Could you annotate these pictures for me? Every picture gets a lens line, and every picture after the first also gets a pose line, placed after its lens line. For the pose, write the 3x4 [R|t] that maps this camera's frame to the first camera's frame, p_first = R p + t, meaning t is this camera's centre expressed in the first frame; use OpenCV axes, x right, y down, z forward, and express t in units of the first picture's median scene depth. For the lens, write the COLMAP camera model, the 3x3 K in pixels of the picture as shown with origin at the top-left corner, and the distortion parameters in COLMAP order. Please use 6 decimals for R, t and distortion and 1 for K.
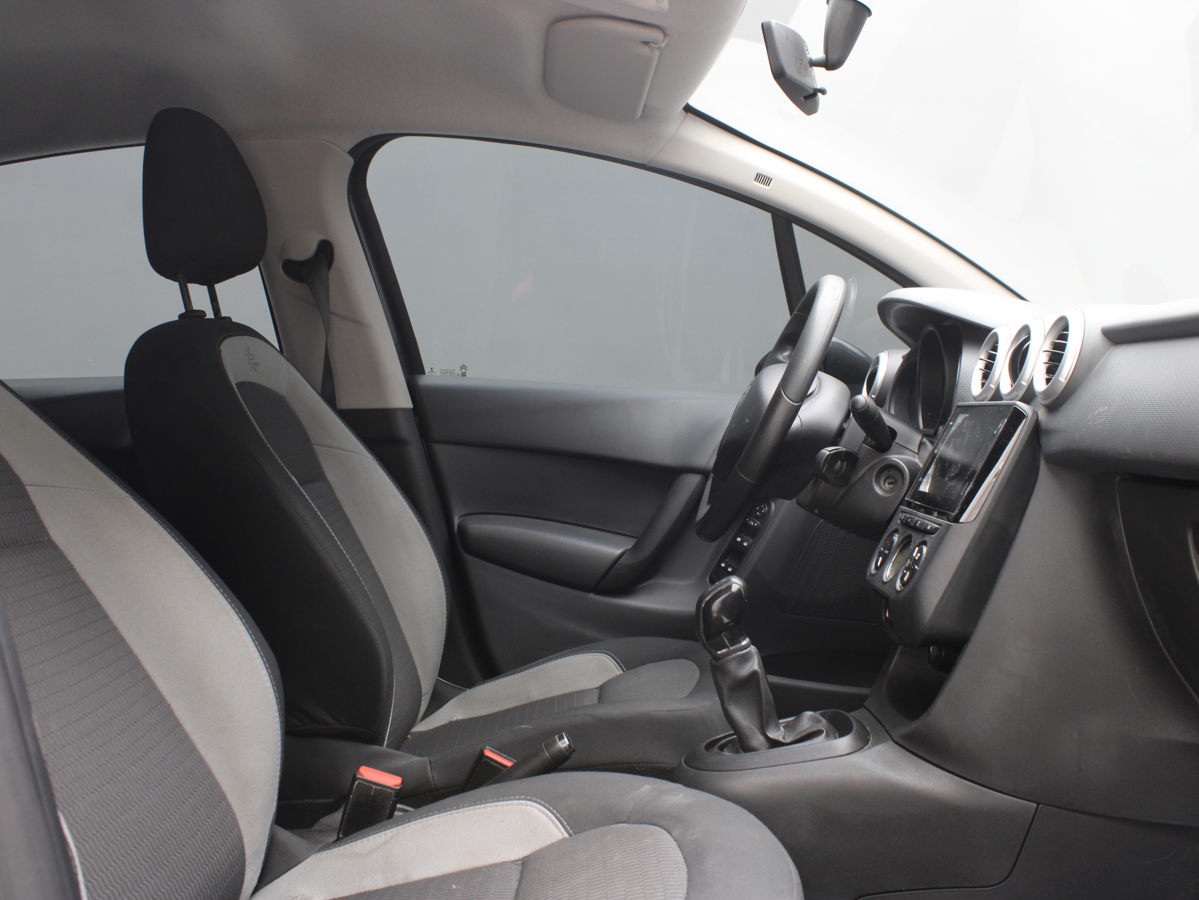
lens RADIAL K [[1217.4, 0, 595.0], [0, 1217.4, 447.6], [0, 0, 1]] dist [-0.181146, 0.151267]
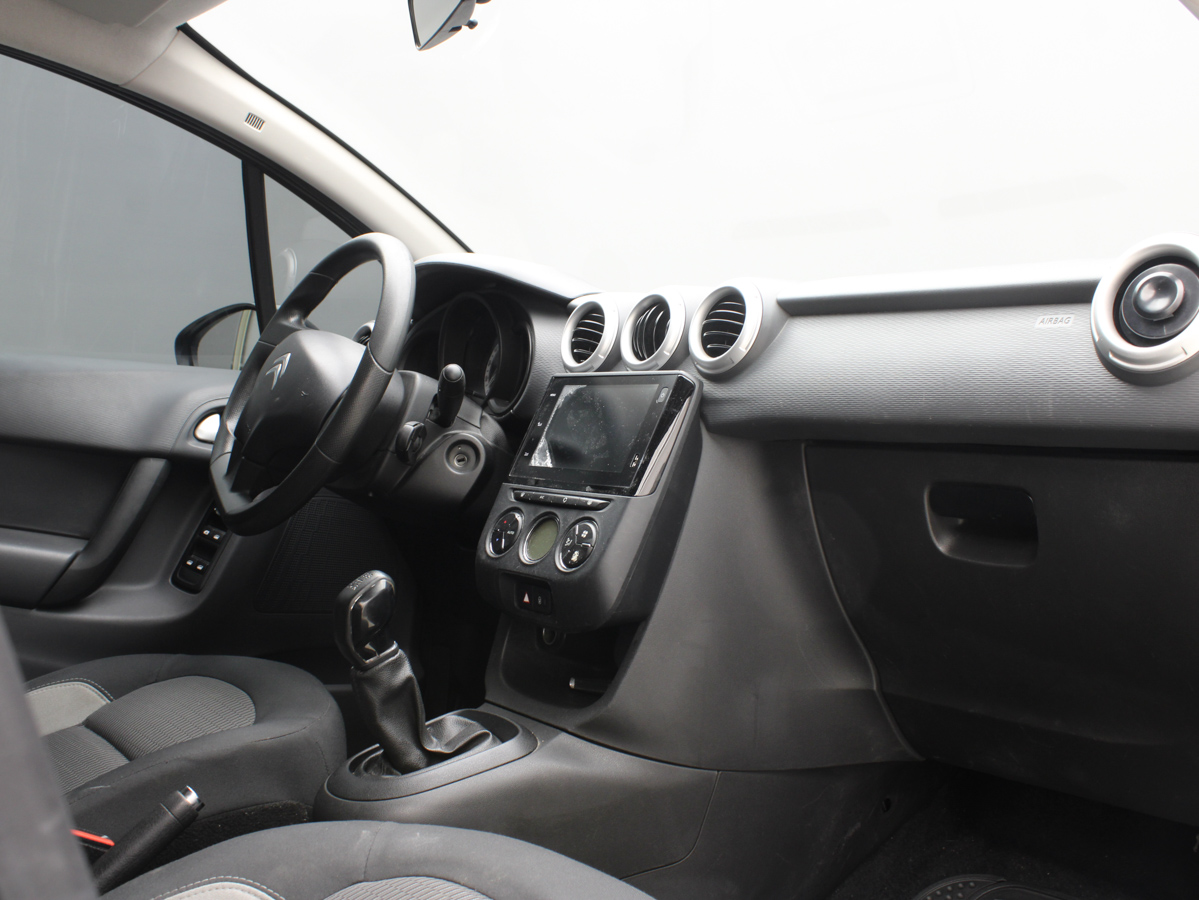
lens RADIAL K [[1217.4, 0, 595.0], [0, 1217.4, 447.6], [0, 0, 1]] dist [-0.181146, 0.151267]
pose [[0.778228, -0.023496, 0.627542, -0.303213], [0.015251, 0.999712, 0.018517, 0.004647], [-0.627797, -0.004839, 0.778362, 0.235743]]
